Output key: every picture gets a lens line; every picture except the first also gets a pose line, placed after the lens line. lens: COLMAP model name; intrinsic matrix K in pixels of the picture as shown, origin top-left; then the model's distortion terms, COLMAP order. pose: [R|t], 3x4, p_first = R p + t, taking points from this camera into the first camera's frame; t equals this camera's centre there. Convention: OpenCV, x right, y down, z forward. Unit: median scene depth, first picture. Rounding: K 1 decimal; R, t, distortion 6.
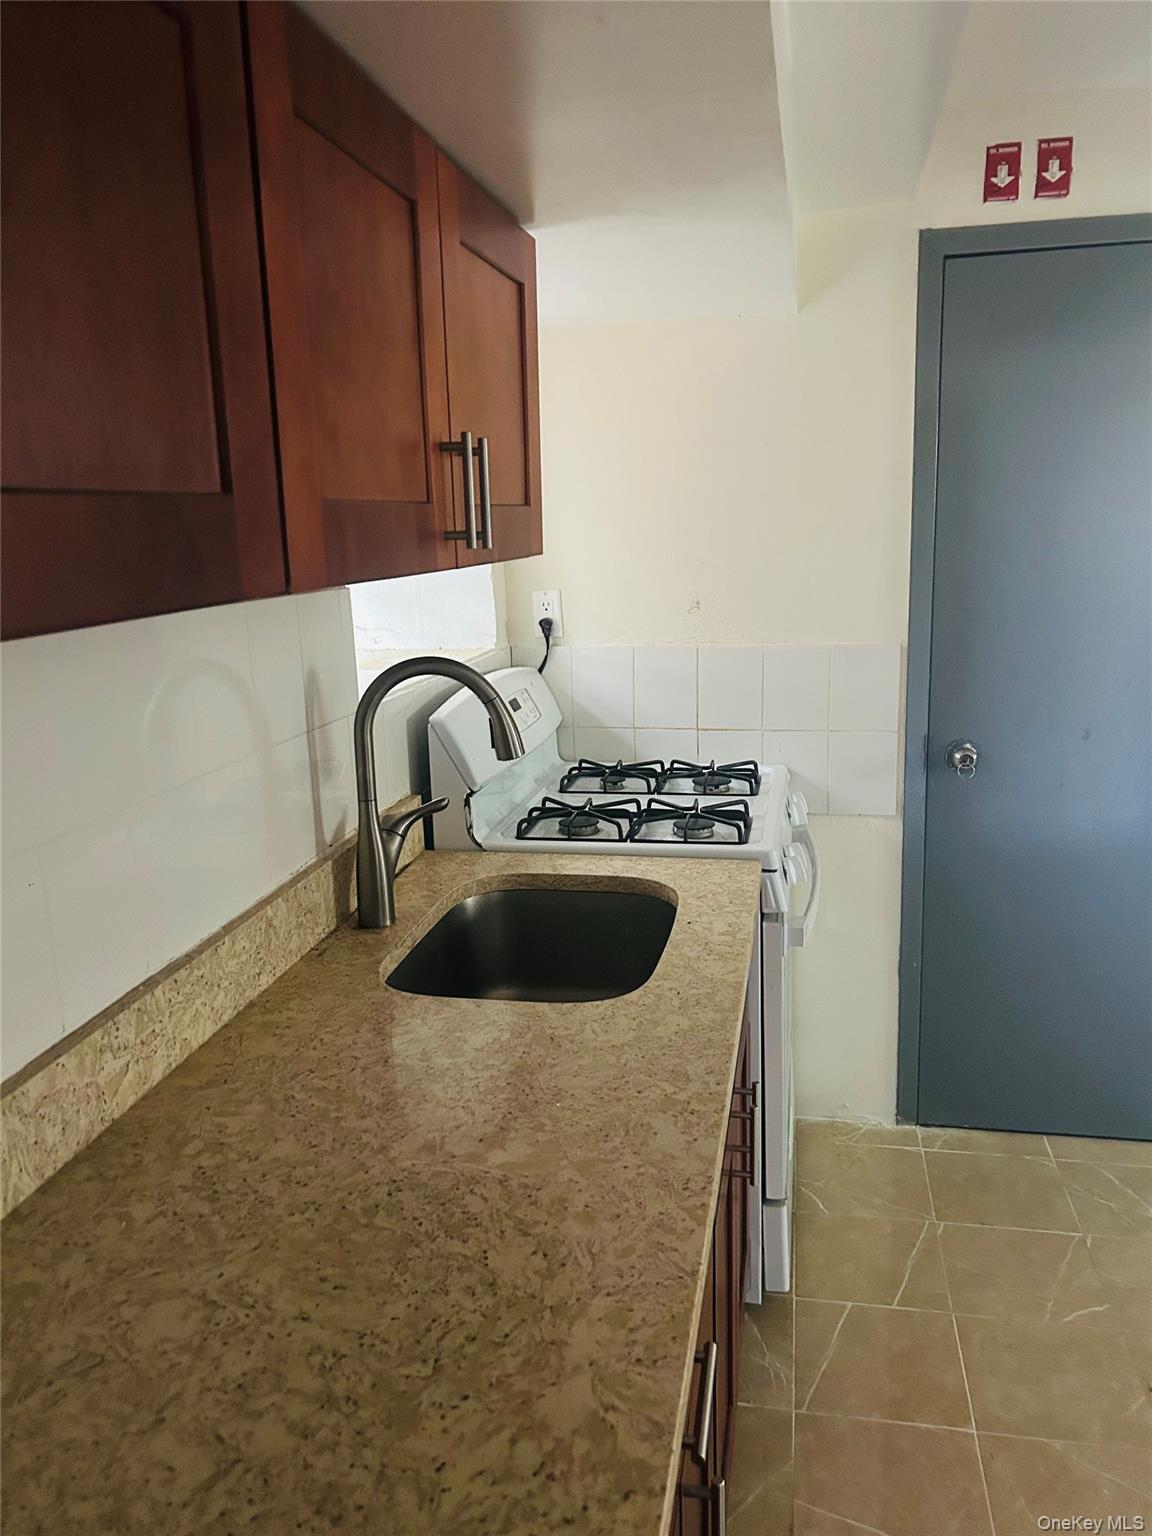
lens RADIAL K [[1167.0, 0, 576.0], [0, 1167.0, 768.0], [0, 0, 1]] dist [0.031455, -0.003863]
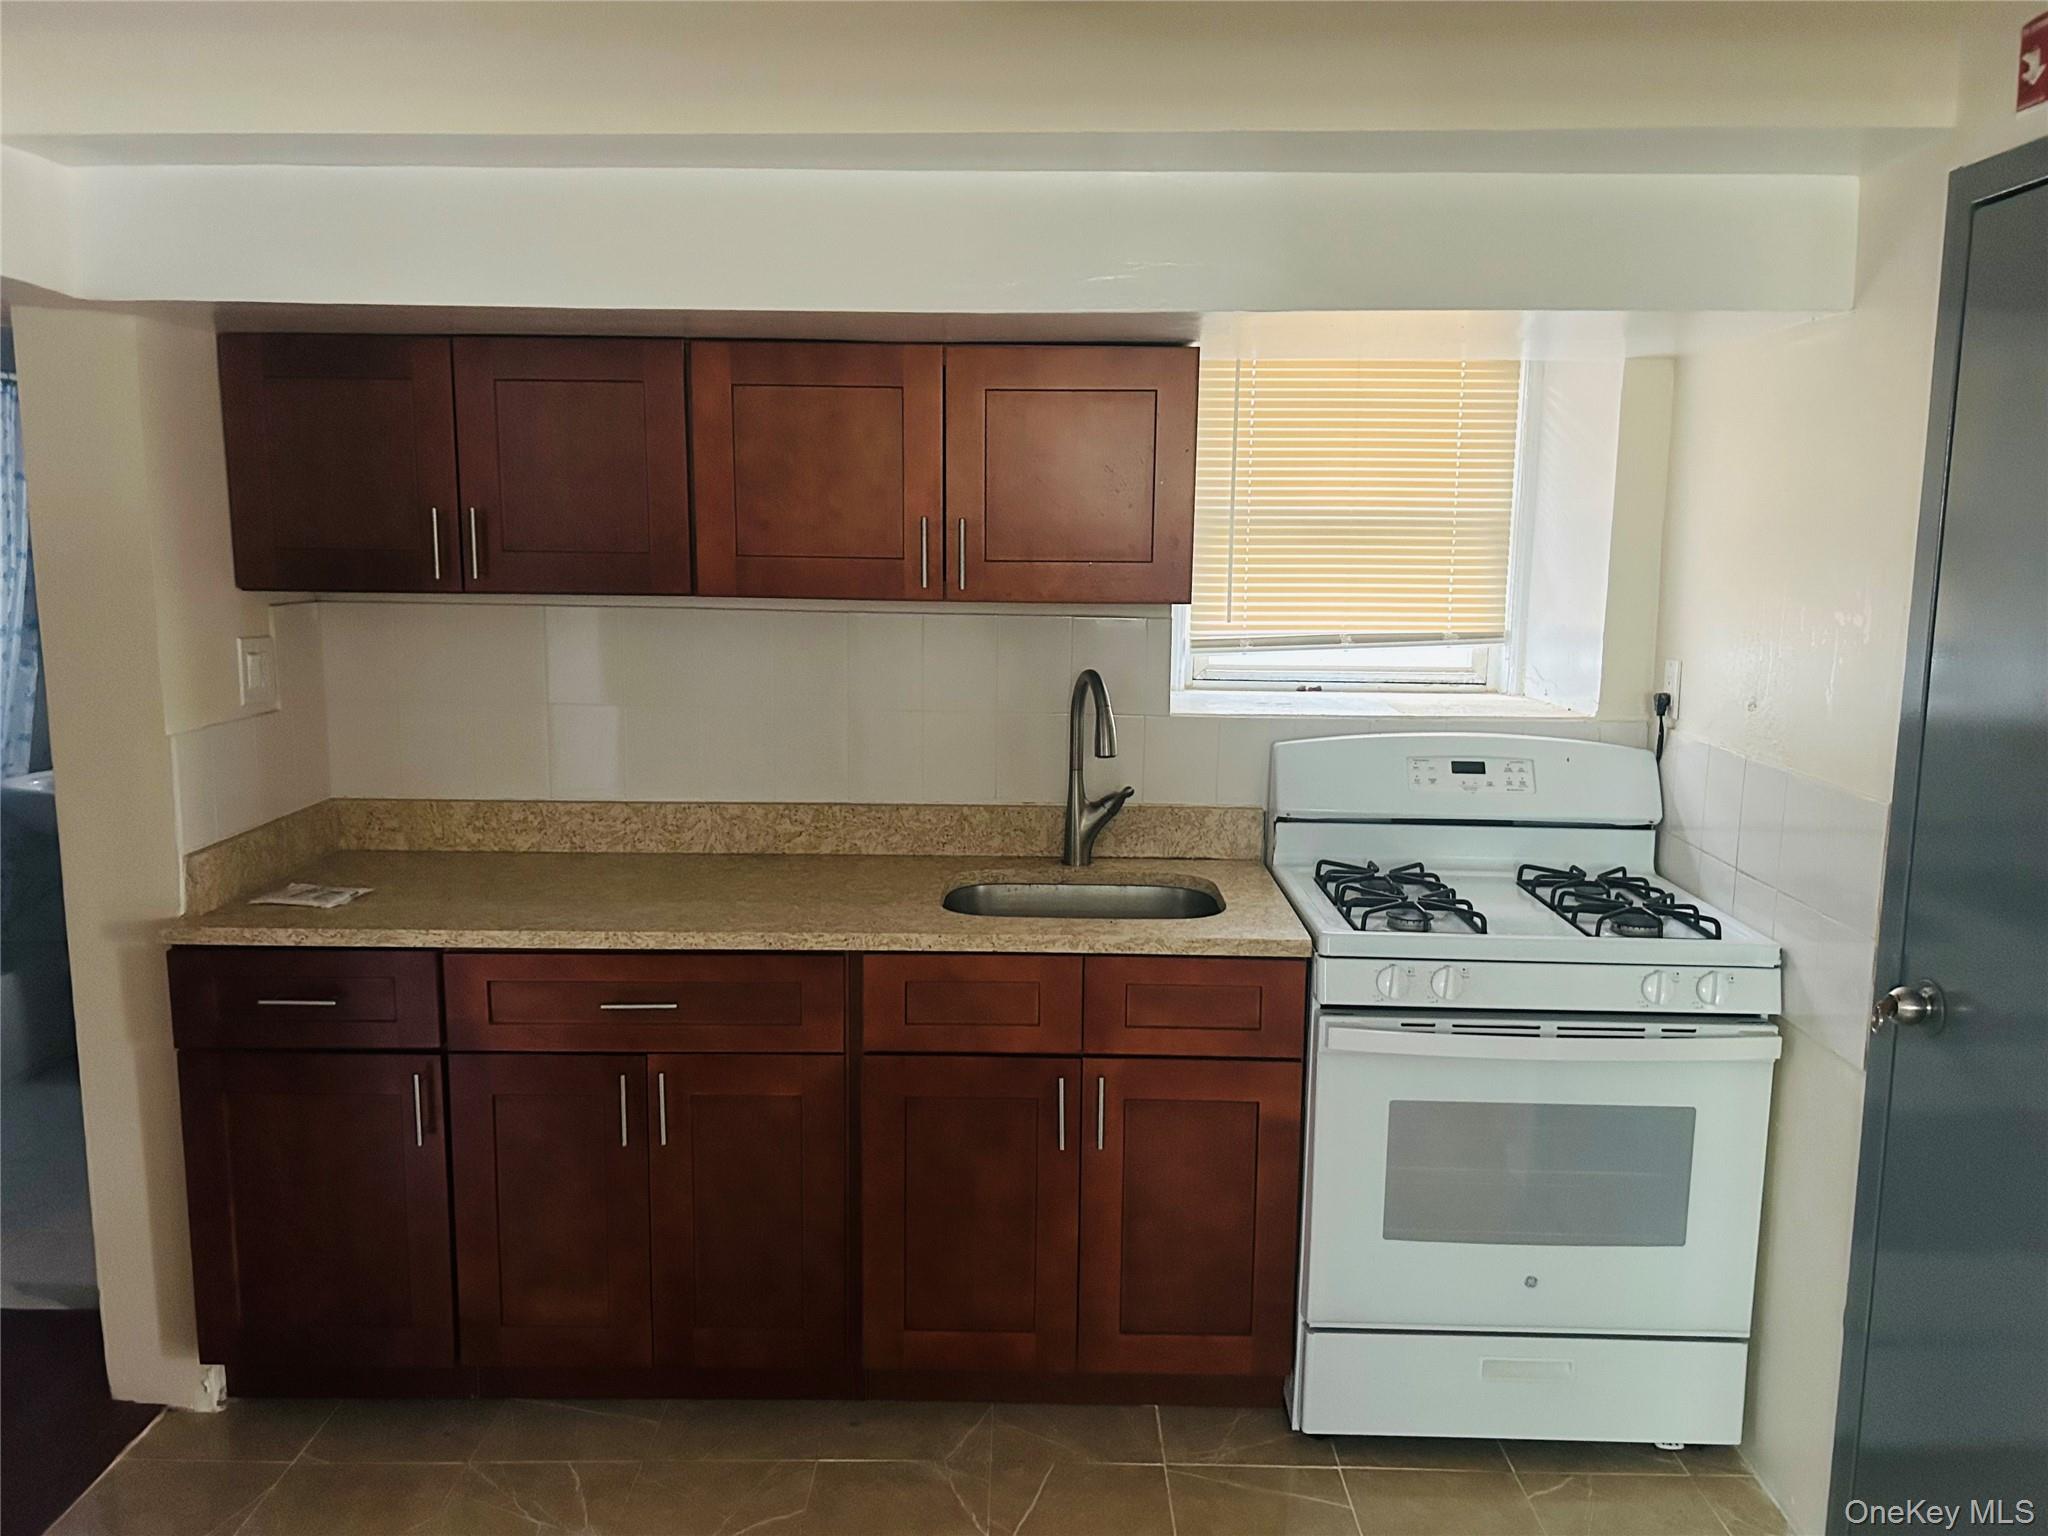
lens RADIAL K [[1556.0, 0, 1024.0], [0, 1556.0, 768.0], [0, 0, 1]] dist [0.031455, -0.003863]
pose [[0.185586, 0.185631, -0.964935, 1.228975], [-0.225297, 0.963872, 0.142095, -0.170609], [0.956451, 0.191026, 0.220704, 0.436881]]
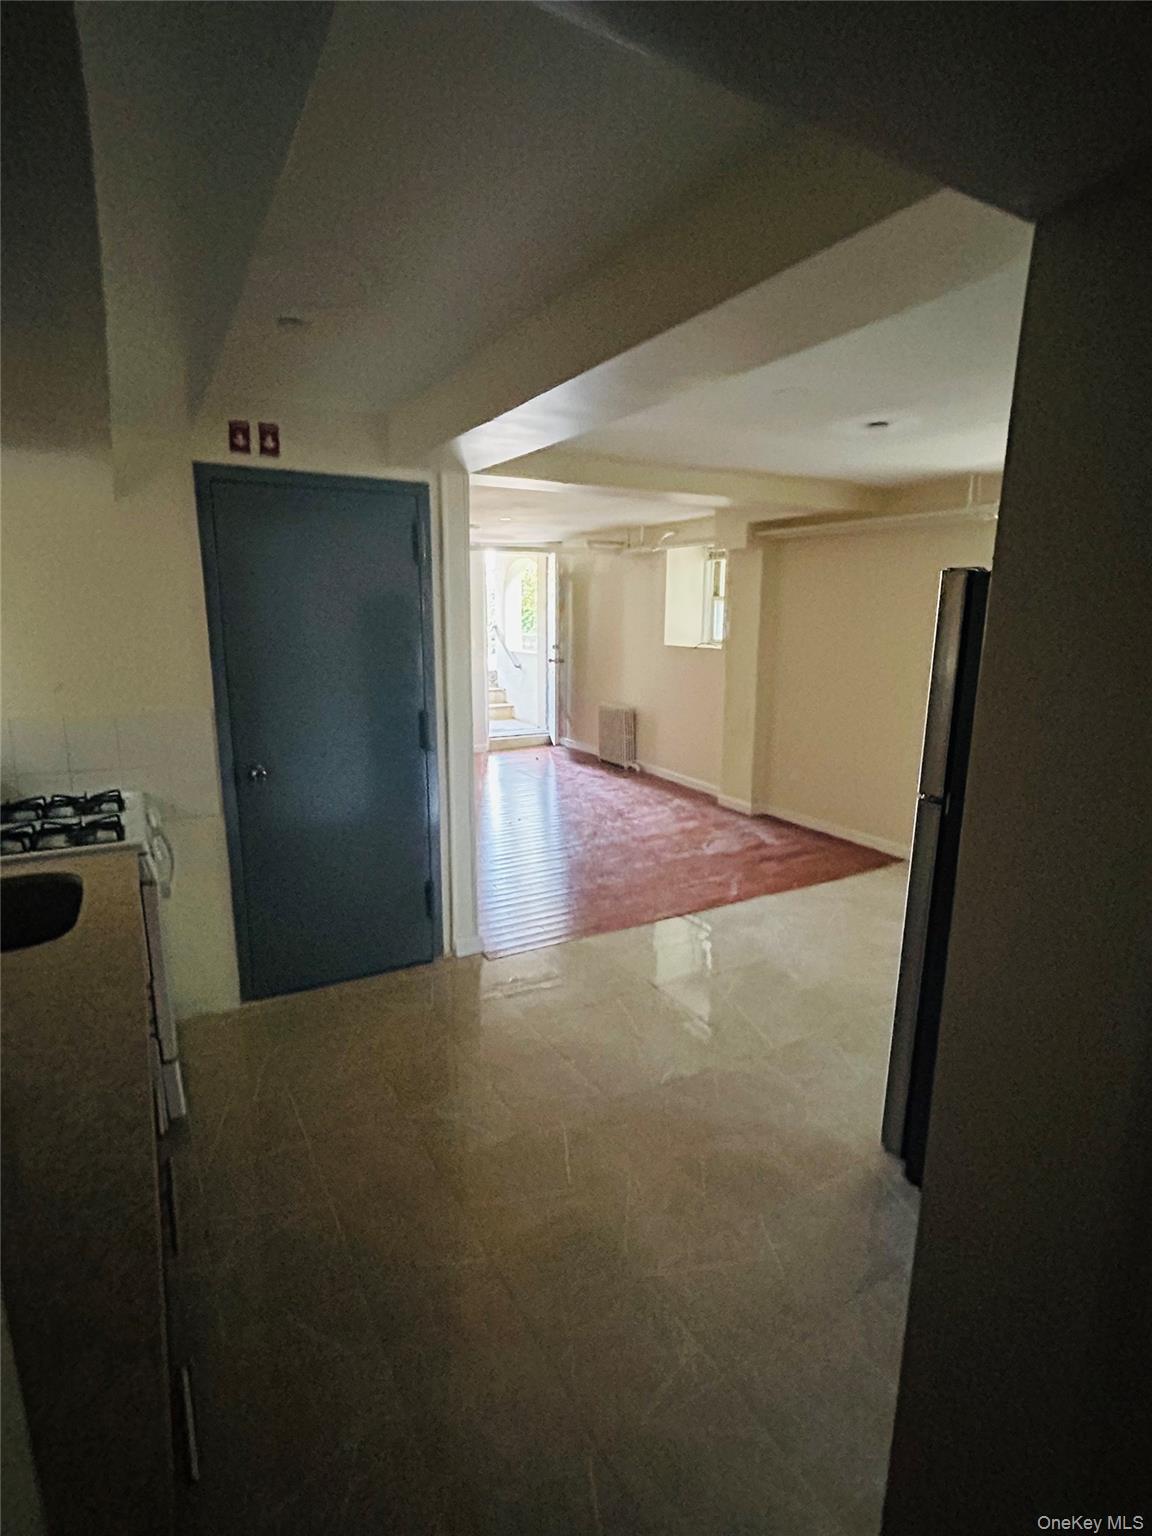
lens RADIAL K [[766.7, 0, 576.0], [0, 766.7, 768.0], [0, 0, 1]] dist [-0.001177, 0.000002]
pose [[0.750673, -0.095609, 0.653719, -0.057728], [0.108487, 0.993881, 0.020783, 0.011848], [-0.651706, 0.055318, 0.756452, -0.168069]]
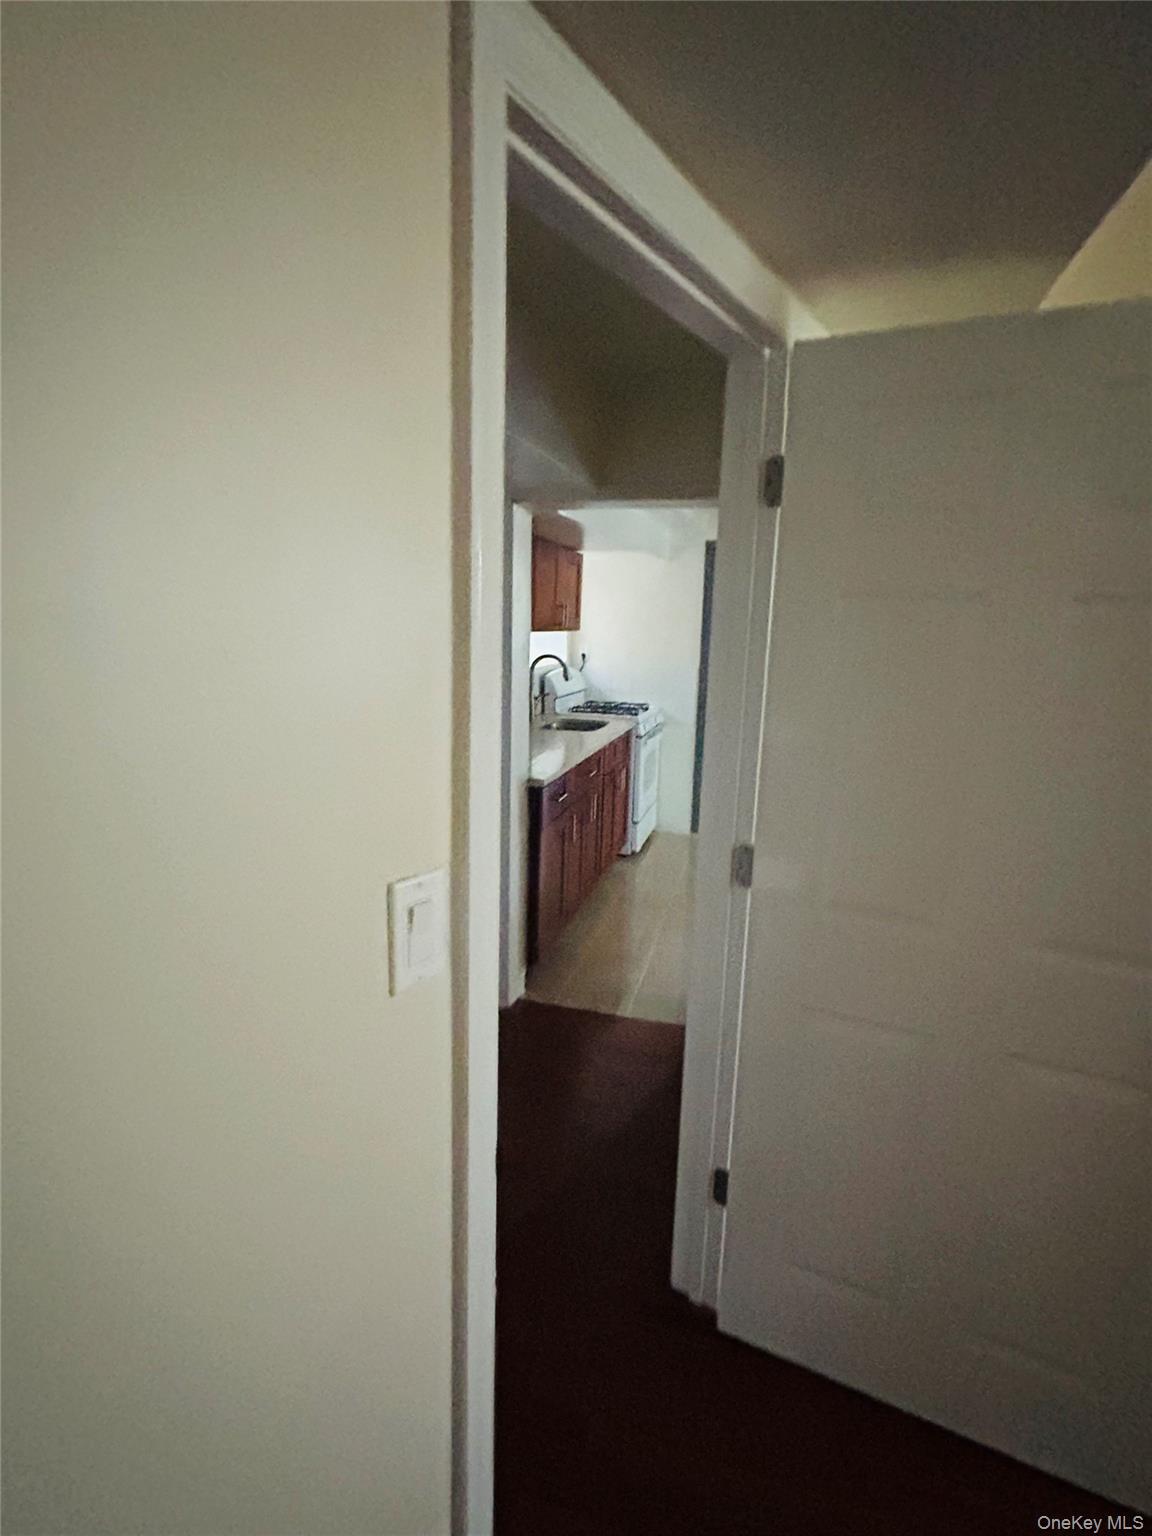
lens RADIAL K [[766.7, 0, 576.0], [0, 766.7, 768.0], [0, 0, 1]] dist [-0.001177, 0.000002]
pose [[0.996414, 0.069242, -0.048632, 0.093486], [-0.069850, 0.997498, -0.010916, 0.247861], [0.047754, 0.014273, 0.998757, -1.259349]]
